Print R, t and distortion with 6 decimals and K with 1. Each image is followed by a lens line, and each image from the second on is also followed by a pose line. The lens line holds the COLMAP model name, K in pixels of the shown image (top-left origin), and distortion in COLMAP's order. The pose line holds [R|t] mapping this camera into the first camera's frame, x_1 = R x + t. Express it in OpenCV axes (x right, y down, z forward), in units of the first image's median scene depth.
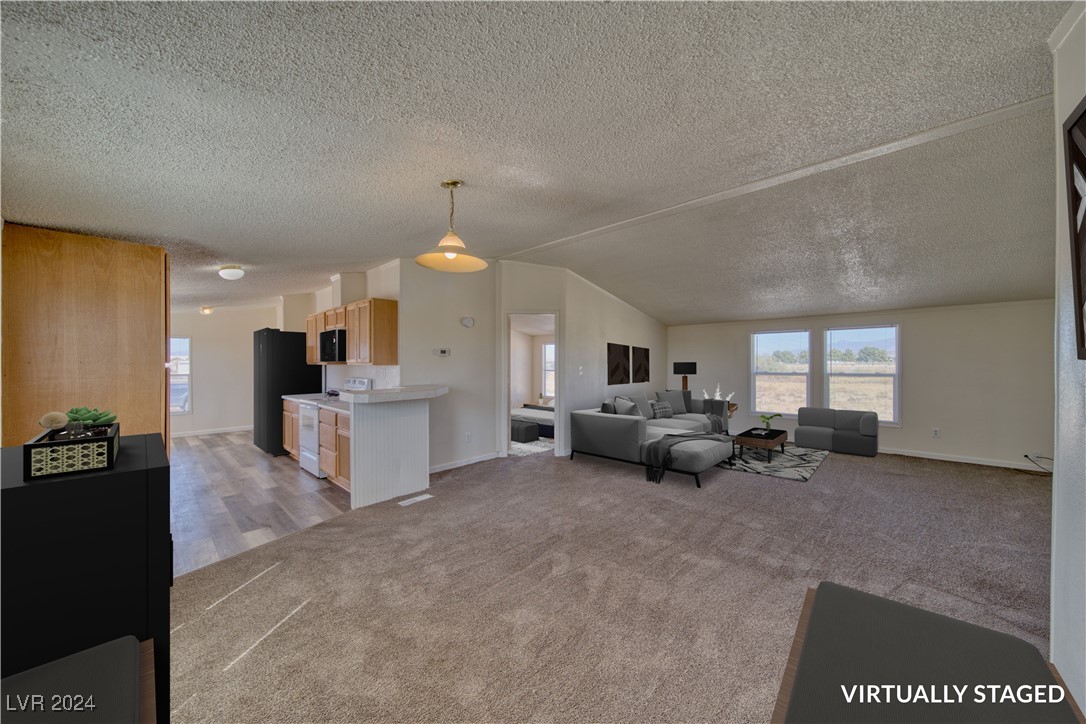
lens RADIAL K [[378.7, 0, 533.5], [0, 378.7, 361.4], [0, 0, 1]] dist [0.000592, -0.000502]
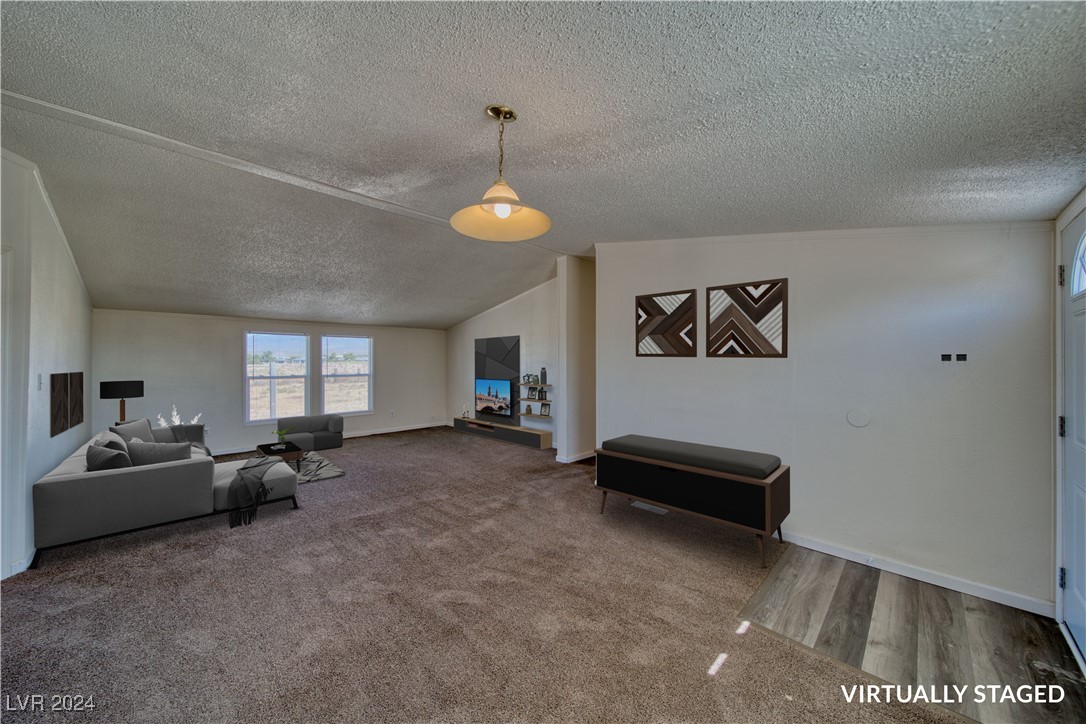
lens RADIAL K [[378.7, 0, 551.9], [0, 378.7, 364.8], [0, 0, 1]] dist [0.000592, -0.000502]
pose [[0.020481, -0.001179, 0.999790, -0.543353], [0.000316, 0.999999, 0.001173, 0.000475], [-0.999790, 0.000292, 0.020481, 0.525130]]
